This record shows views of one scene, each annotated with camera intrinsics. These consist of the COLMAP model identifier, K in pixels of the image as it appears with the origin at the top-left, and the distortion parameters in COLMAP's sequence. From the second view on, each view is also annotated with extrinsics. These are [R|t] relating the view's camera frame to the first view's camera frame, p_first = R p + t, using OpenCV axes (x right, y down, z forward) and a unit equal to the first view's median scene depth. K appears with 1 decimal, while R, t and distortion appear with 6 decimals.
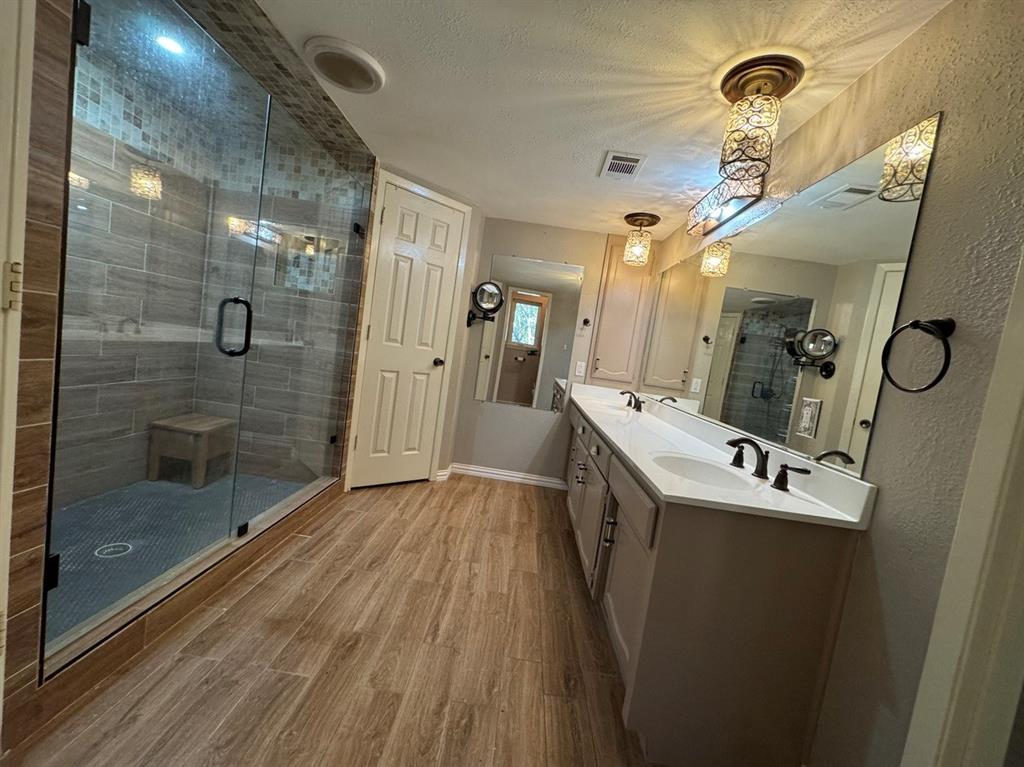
lens RADIAL K [[408.9, 0, 510.8], [0, 408.9, 381.3], [0, 0, 1]] dist [-0.002113, -0.000066]
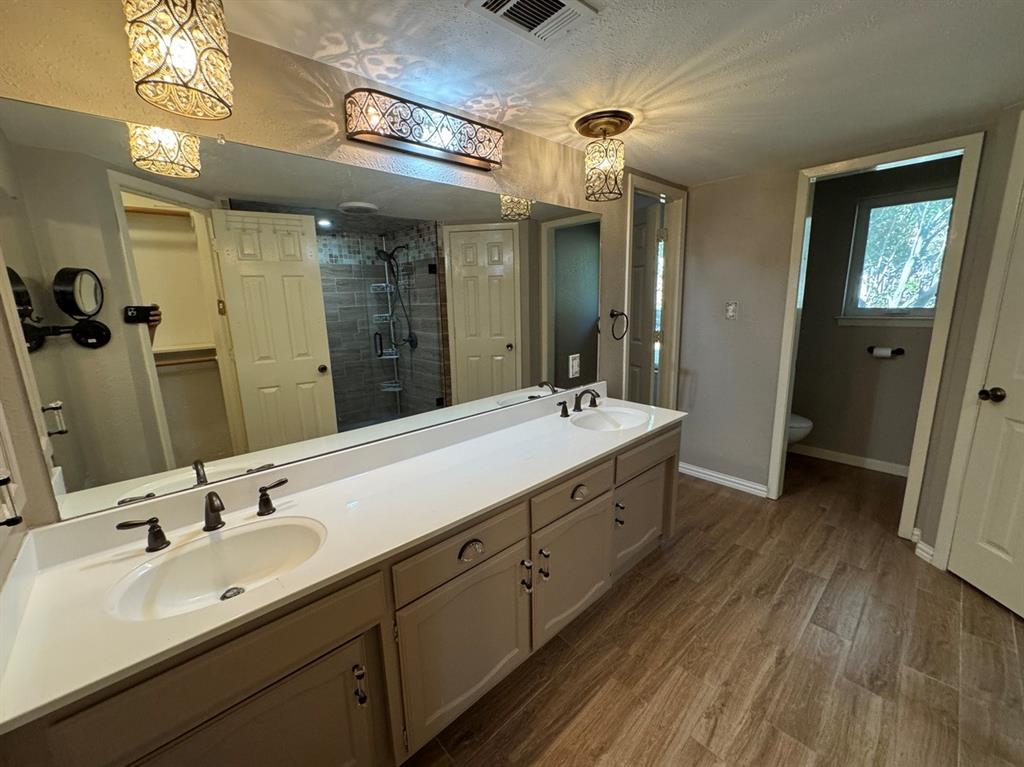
lens RADIAL K [[408.9, 0, 512.4], [0, 408.9, 385.3], [0, 0, 1]] dist [-0.002113, -0.000066]
pose [[-0.703978, -0.260896, 0.660567, -0.176944], [-0.016195, 0.935740, 0.352319, -0.319725], [-0.710037, 0.237327, -0.662965, 1.689358]]
